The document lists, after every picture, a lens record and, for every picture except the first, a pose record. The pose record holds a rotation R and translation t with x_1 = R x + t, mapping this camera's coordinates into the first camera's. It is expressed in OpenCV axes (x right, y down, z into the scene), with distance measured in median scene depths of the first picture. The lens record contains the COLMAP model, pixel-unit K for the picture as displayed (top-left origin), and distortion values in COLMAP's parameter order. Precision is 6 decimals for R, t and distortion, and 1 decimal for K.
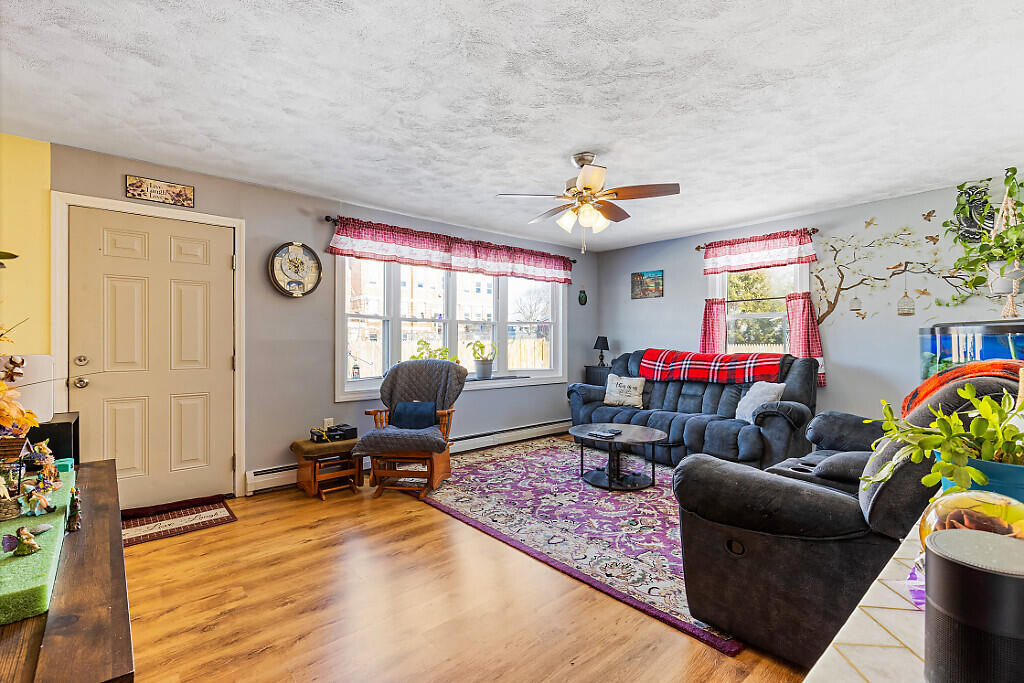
lens RADIAL K [[463.6, 0, 508.8], [0, 463.6, 343.4], [0, 0, 1]] dist [0.007246, -0.000746]
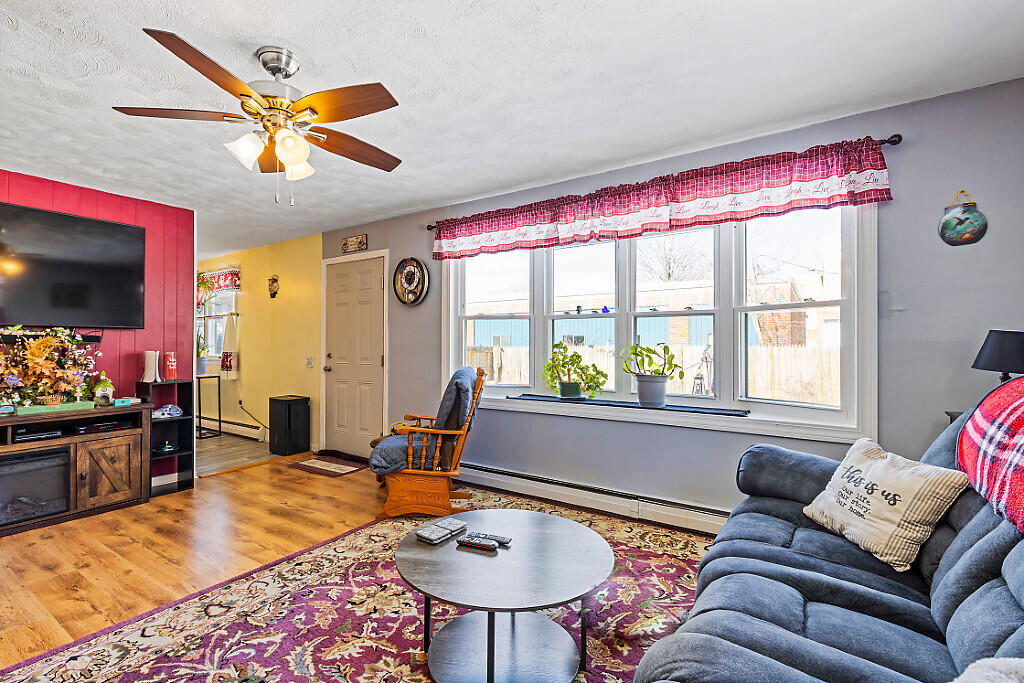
lens RADIAL K [[474.3, 0, 502.3], [0, 474.3, 337.7], [0, 0, 1]] dist [0.007303, -0.002590]
pose [[0.243363, -0.011746, -0.969864, 0.698409], [-0.003470, 0.999910, -0.012981, -0.005787], [0.969929, 0.006525, 0.243300, 0.910565]]
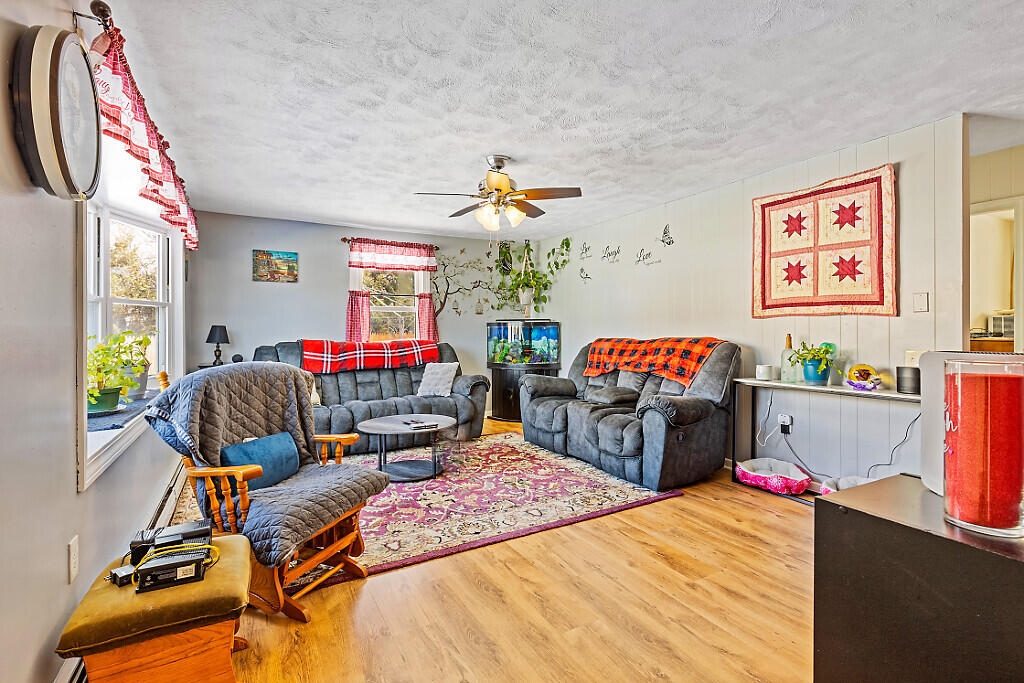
lens RADIAL K [[463.6, 0, 509.6], [0, 463.6, 331.1], [0, 0, 1]] dist [0.007246, -0.000746]
pose [[0.205717, -0.002715, 0.978608, -0.704459], [0.010585, 0.999944, 0.000549, -0.001773], [-0.978554, 0.010246, 0.205734, 0.600569]]
